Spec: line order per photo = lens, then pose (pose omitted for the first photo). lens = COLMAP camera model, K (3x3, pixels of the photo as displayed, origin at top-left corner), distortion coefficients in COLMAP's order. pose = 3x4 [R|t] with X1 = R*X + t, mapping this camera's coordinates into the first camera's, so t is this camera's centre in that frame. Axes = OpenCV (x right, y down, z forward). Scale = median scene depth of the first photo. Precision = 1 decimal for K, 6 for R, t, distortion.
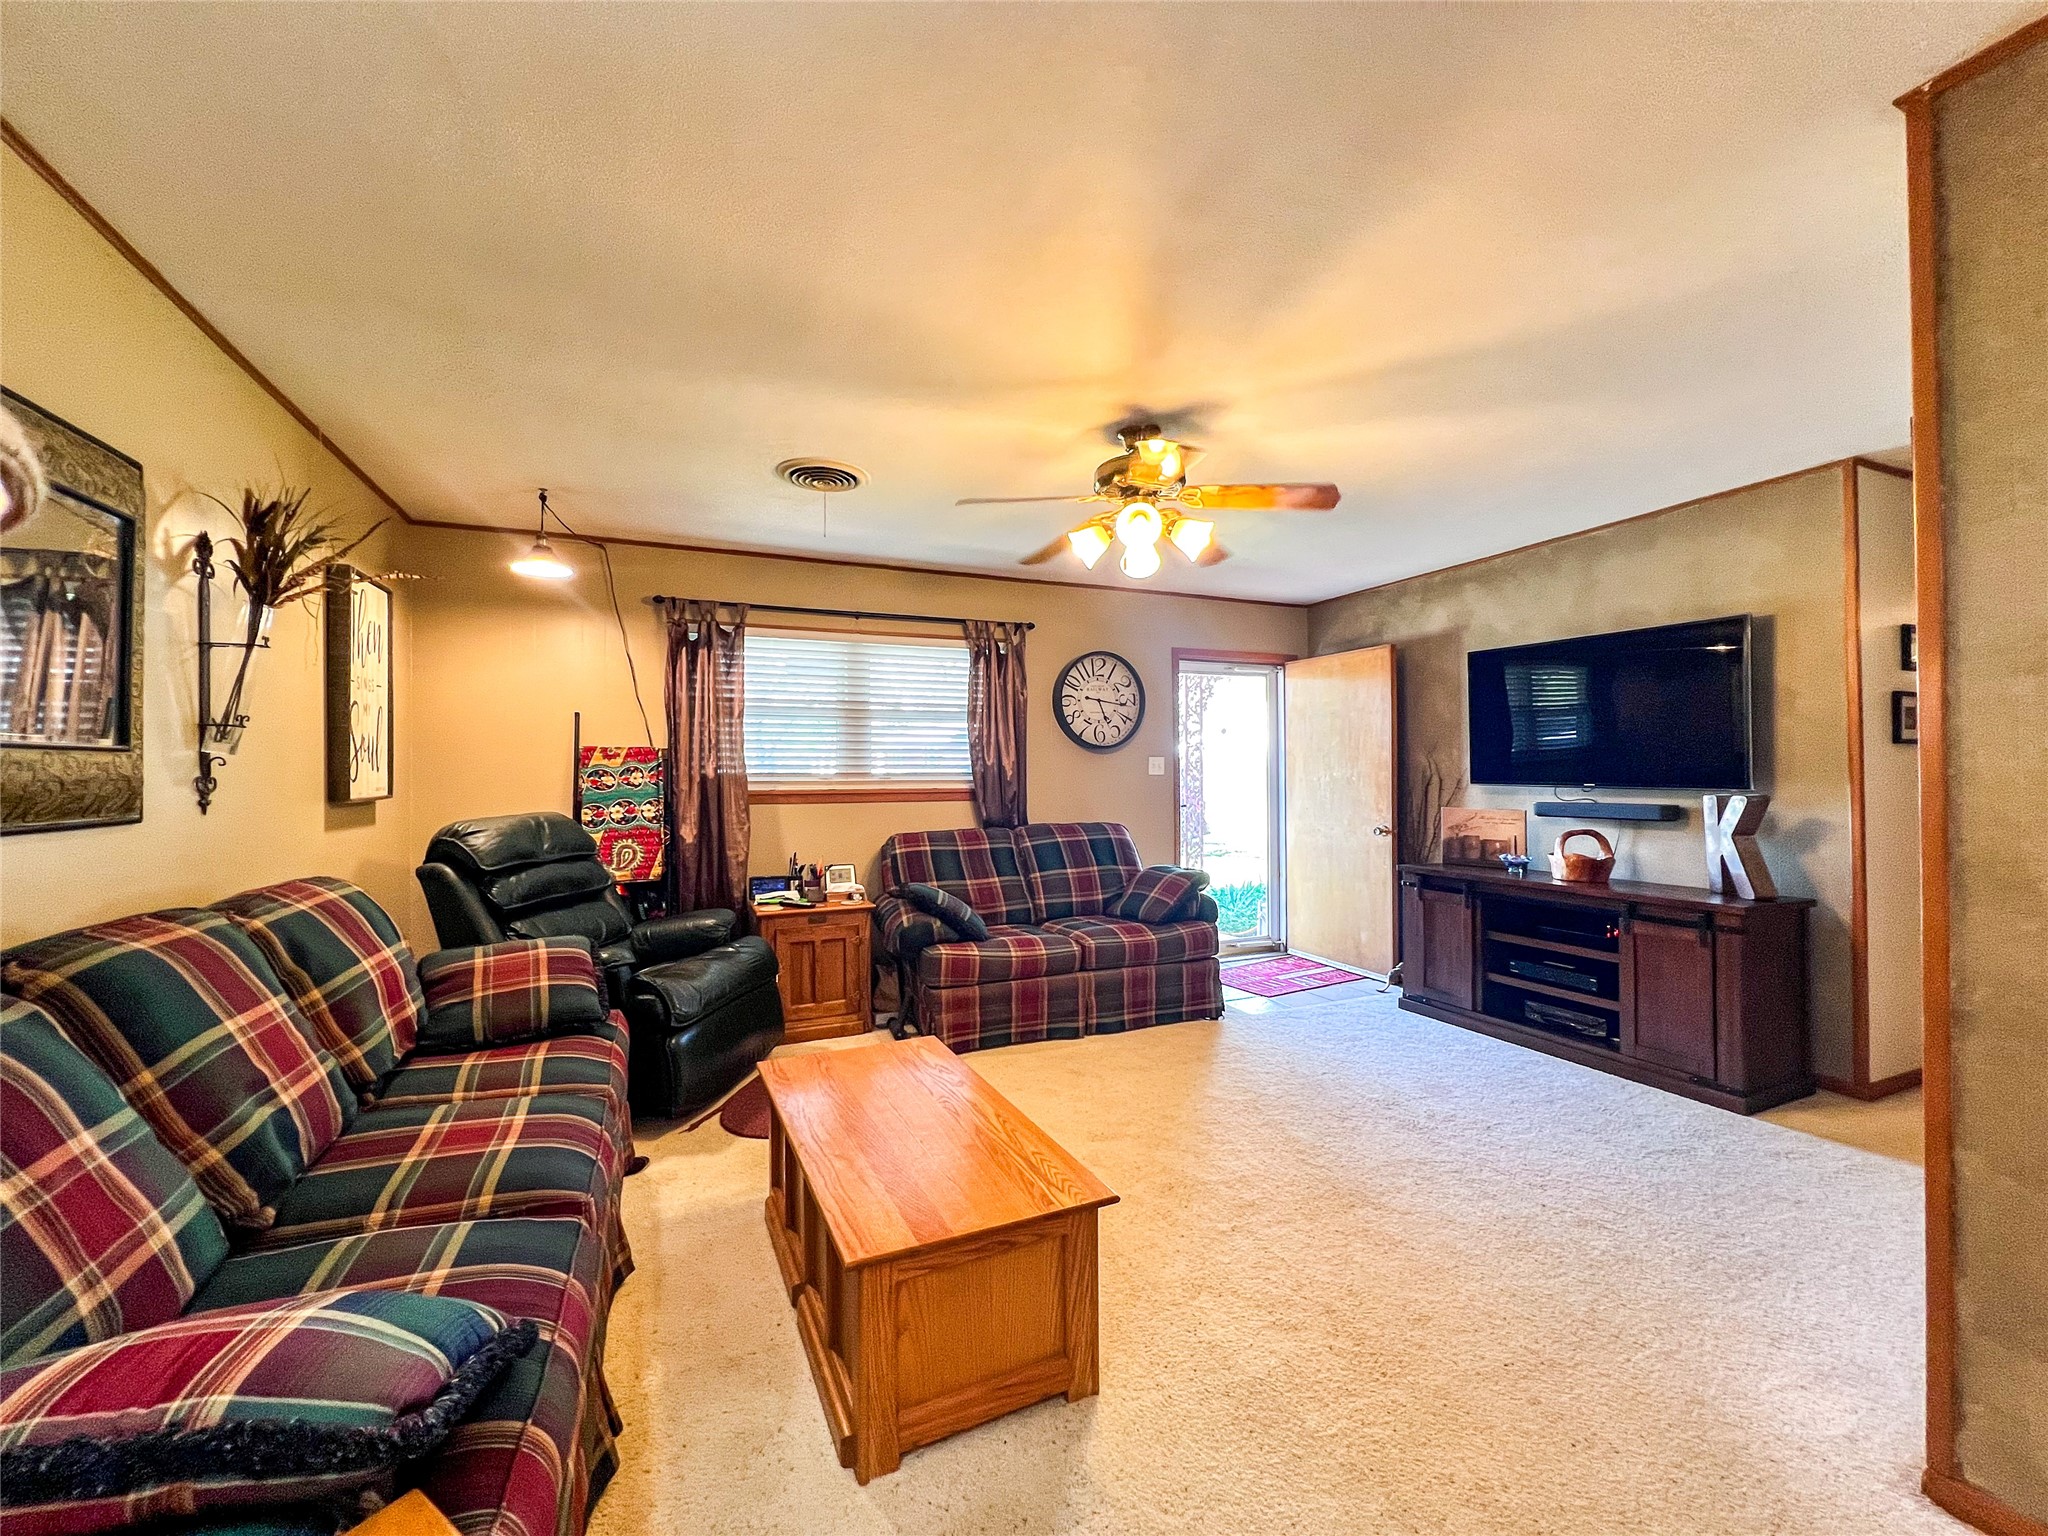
lens RADIAL K [[814.0, 0, 1000.4], [0, 814.0, 765.4], [0, 0, 1]] dist [-0.000075, 0.000018]
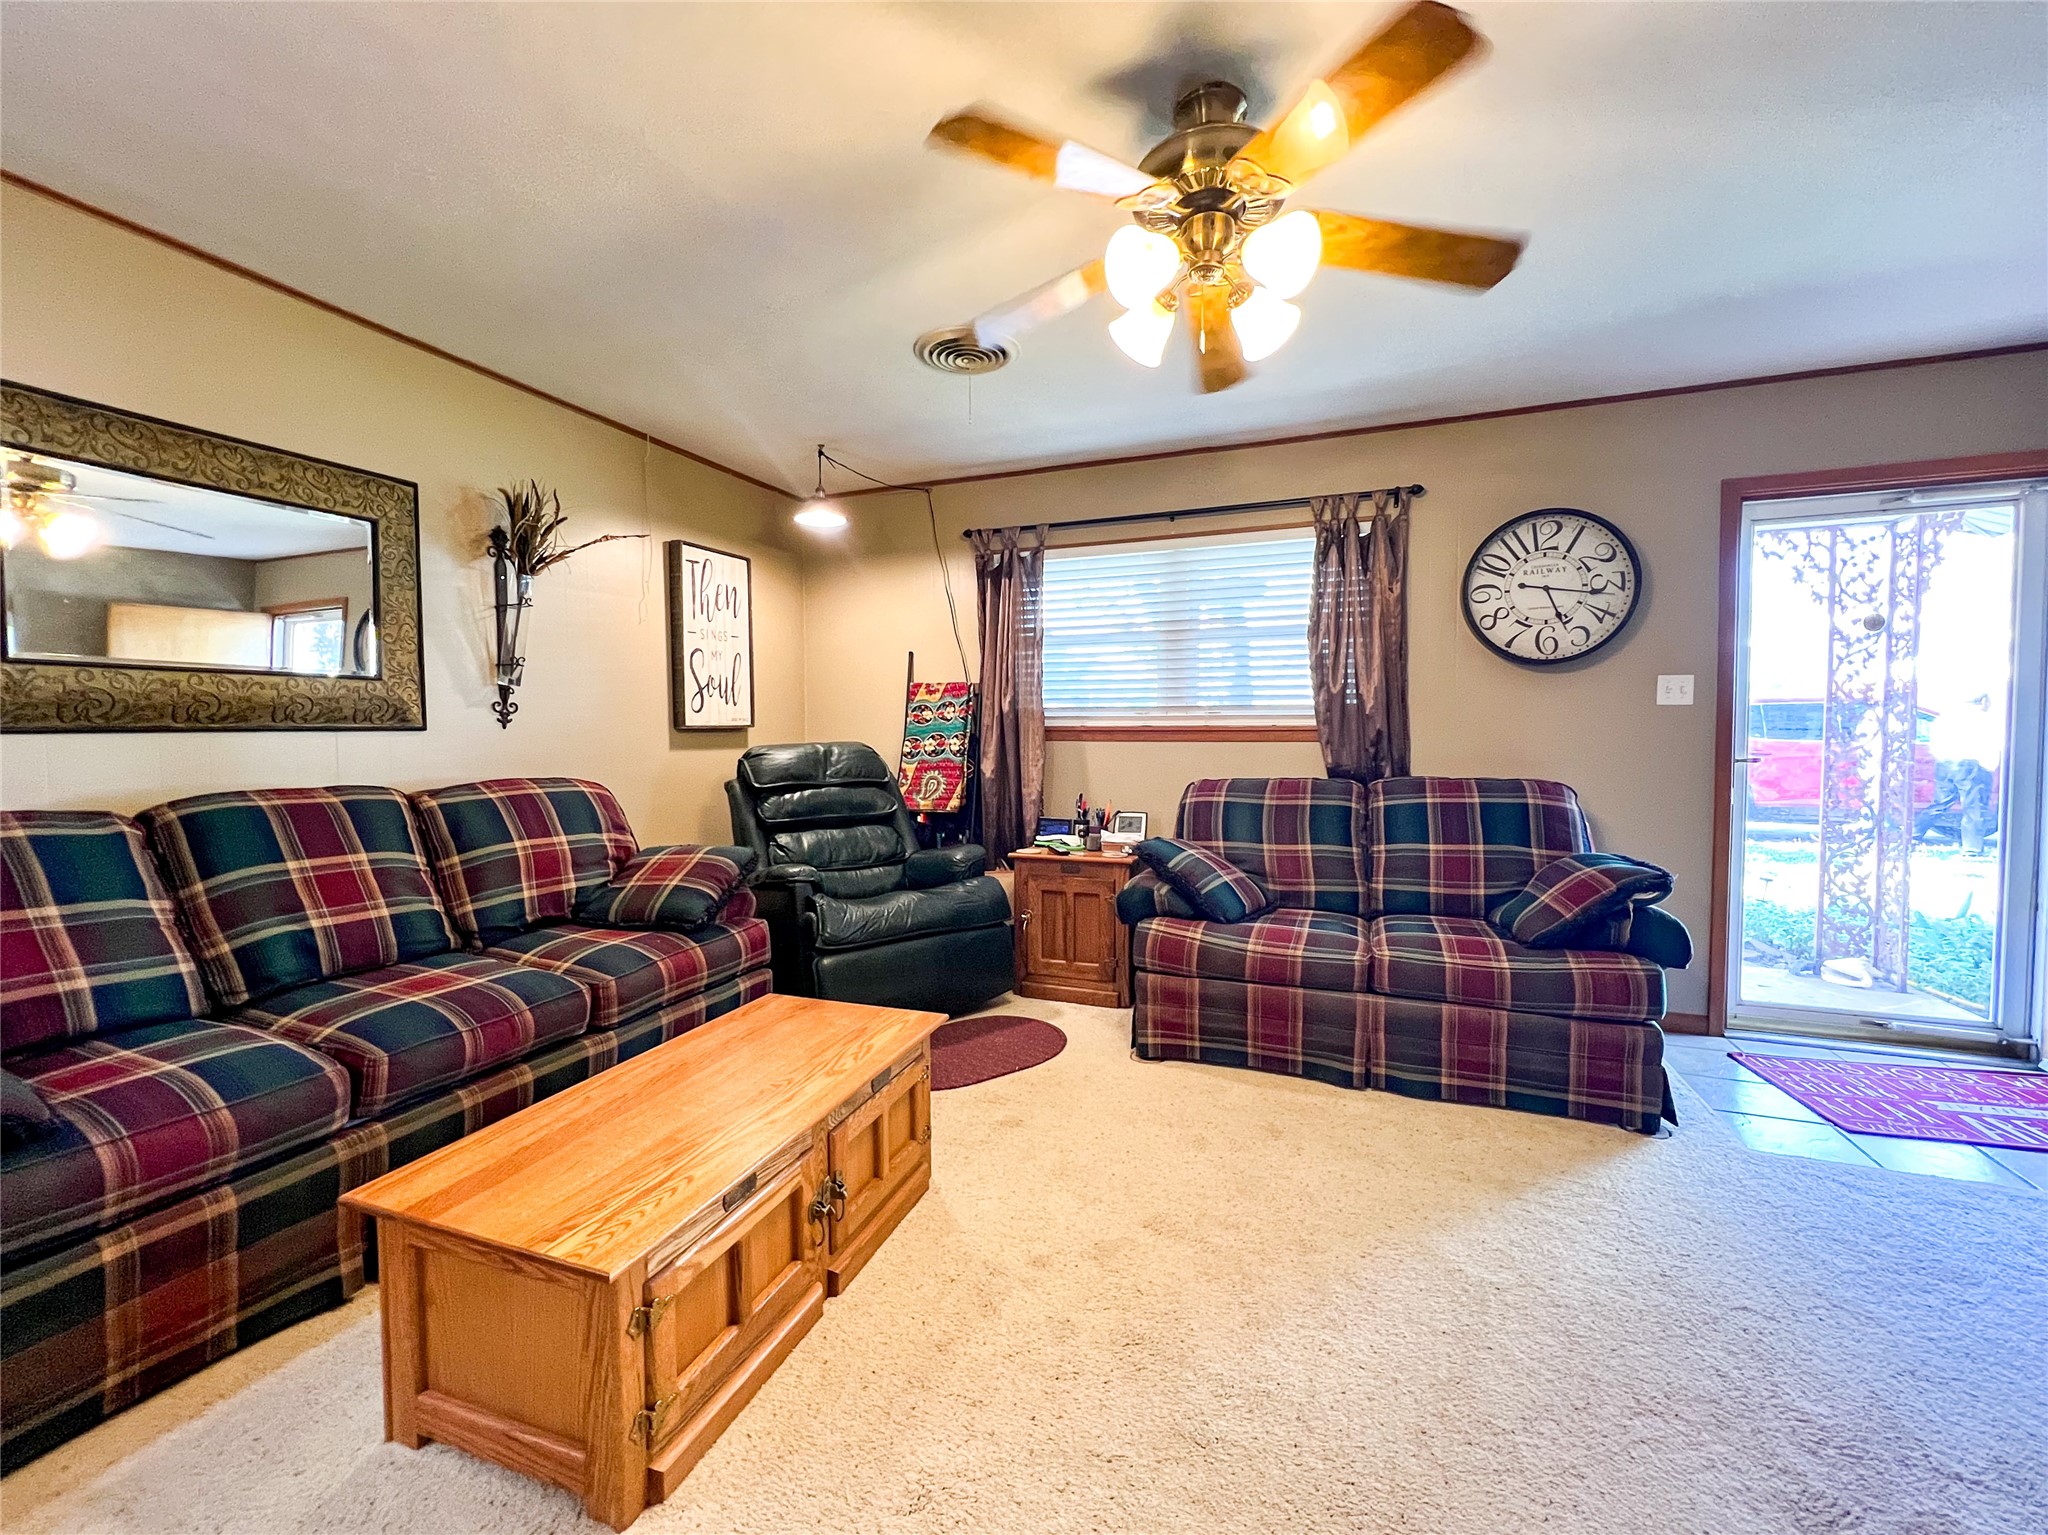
lens RADIAL K [[830.5, 0, 1010.0], [0, 830.5, 762.5], [0, 0, 1]] dist [-0.001921, 0.000606]
pose [[0.719708, 0.032011, -0.693539, 0.330860], [0.004711, 0.998688, 0.050984, 0.025156], [0.694261, -0.039961, 0.718613, 0.289199]]
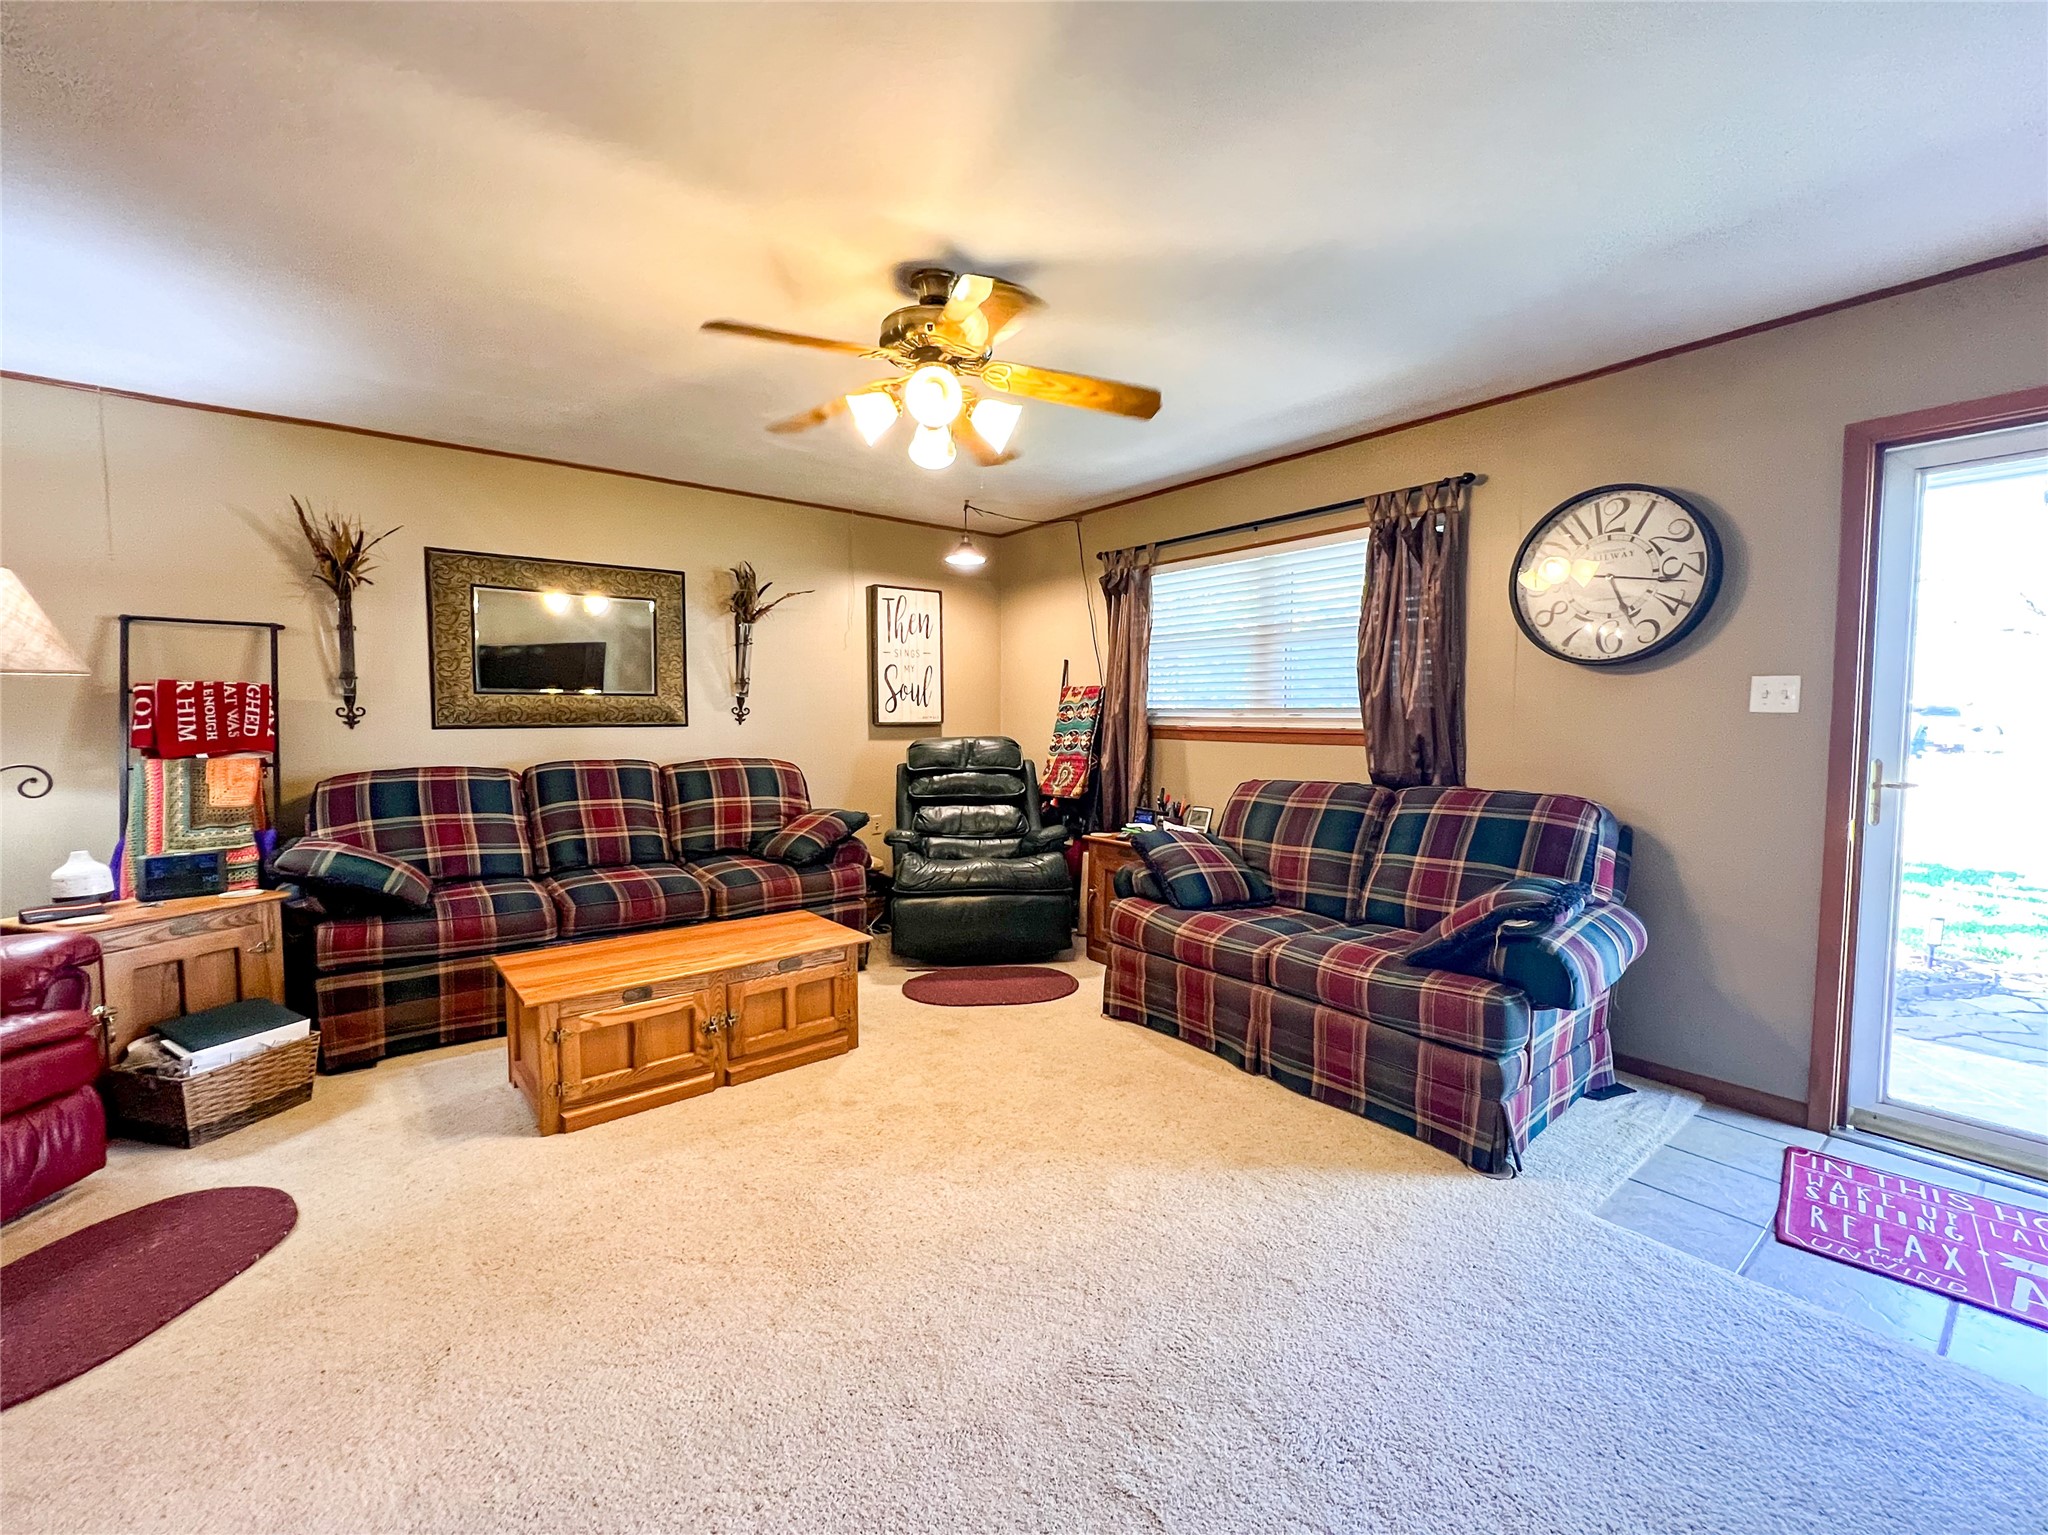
lens RADIAL K [[821.5, 0, 1015.9], [0, 821.5, 764.1], [0, 0, 1]] dist [-0.000704, 0.000048]
pose [[0.283144, 0.064358, -0.956916, 0.663173], [0.002850, 0.997685, 0.067943, 0.009132], [0.959073, -0.021965, 0.282305, 0.550079]]
